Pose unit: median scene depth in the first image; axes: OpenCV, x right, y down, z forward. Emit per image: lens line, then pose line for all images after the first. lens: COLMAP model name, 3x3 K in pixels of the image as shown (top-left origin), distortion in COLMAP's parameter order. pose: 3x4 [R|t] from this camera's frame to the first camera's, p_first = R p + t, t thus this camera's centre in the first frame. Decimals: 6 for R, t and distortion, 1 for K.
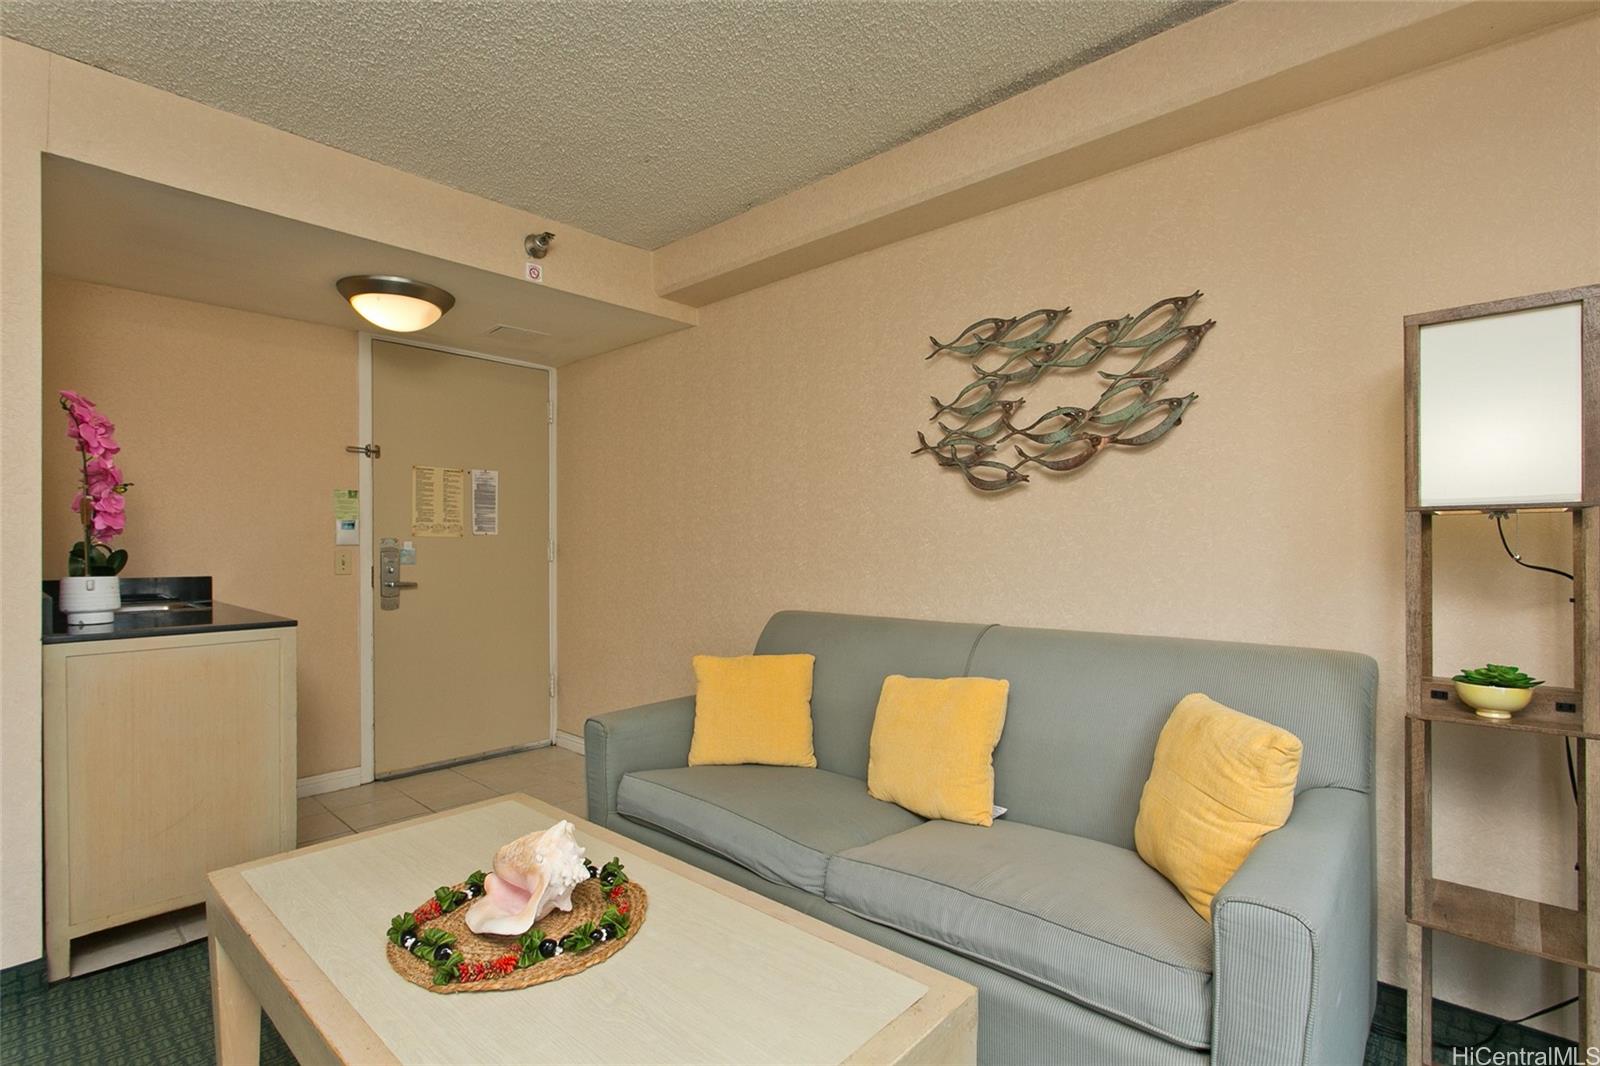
lens RADIAL K [[760.6, 0, 792.0], [0, 760.6, 541.6], [0, 0, 1]] dist [0.003305, 0.000889]
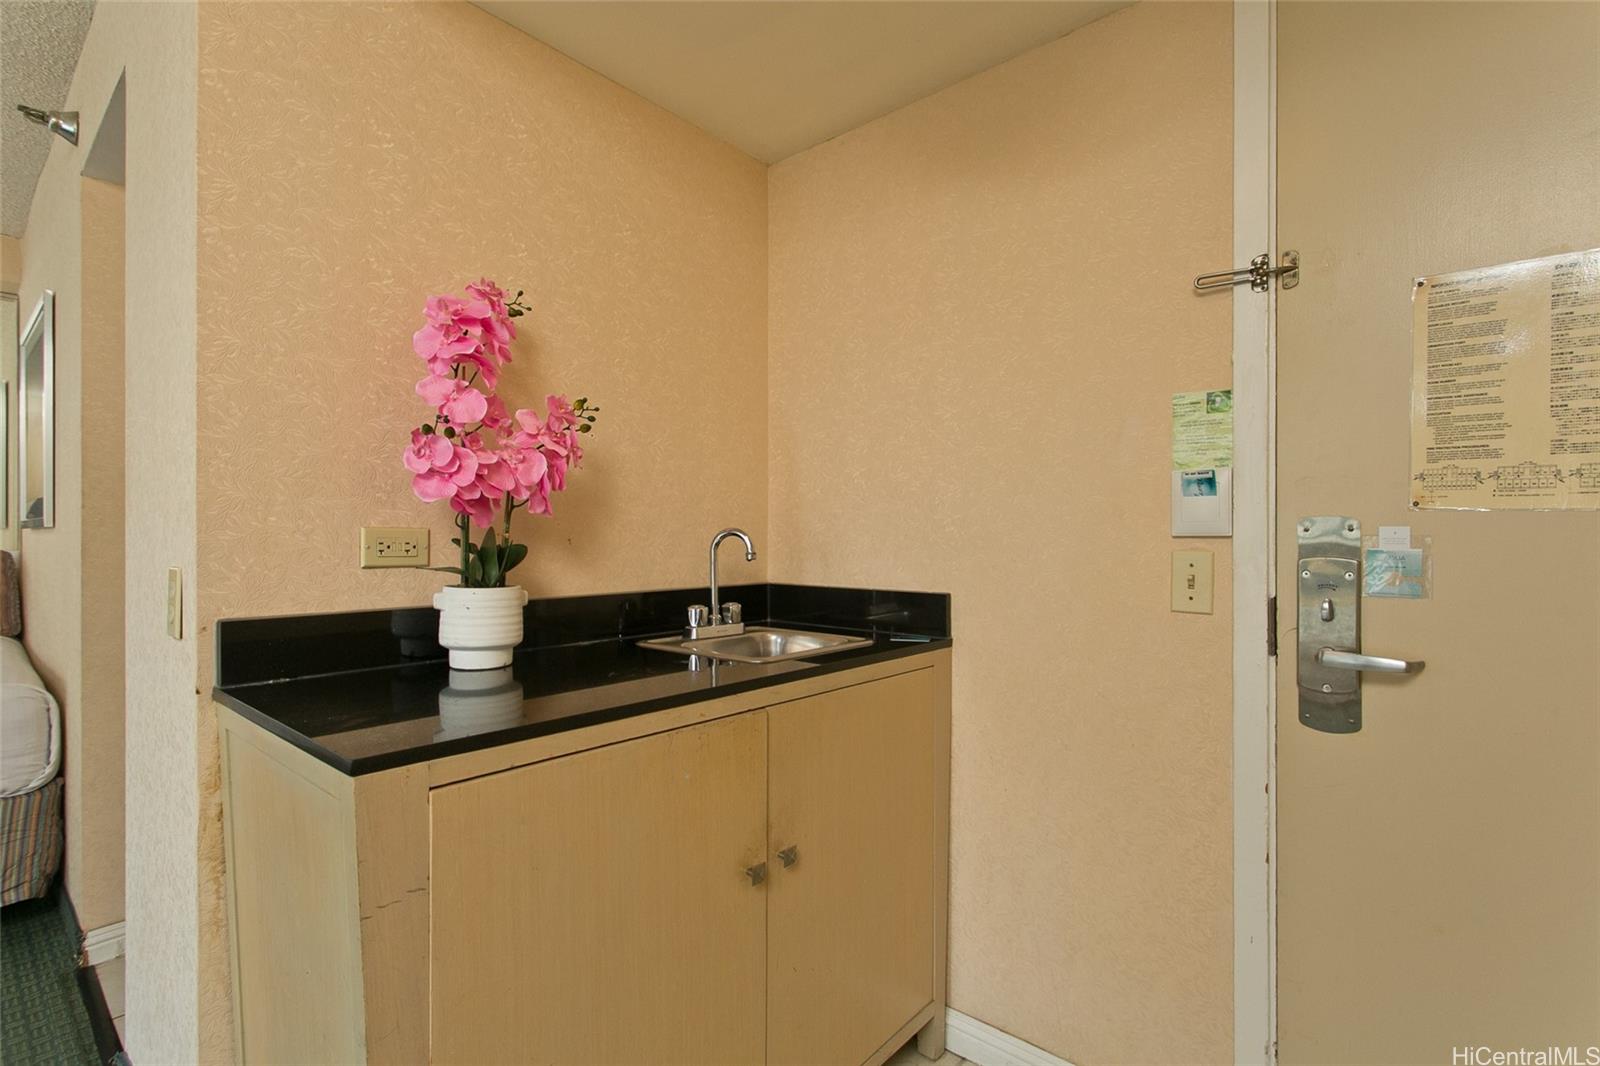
lens RADIAL K [[760.6, 0, 792.0], [0, 760.6, 541.6], [0, 0, 1]] dist [0.003305, 0.000889]
pose [[0.065697, 0.004290, -0.997830, -0.211806], [-0.000520, 0.999991, 0.004265, 0.005459], [0.997839, 0.000239, 0.065699, 0.753427]]
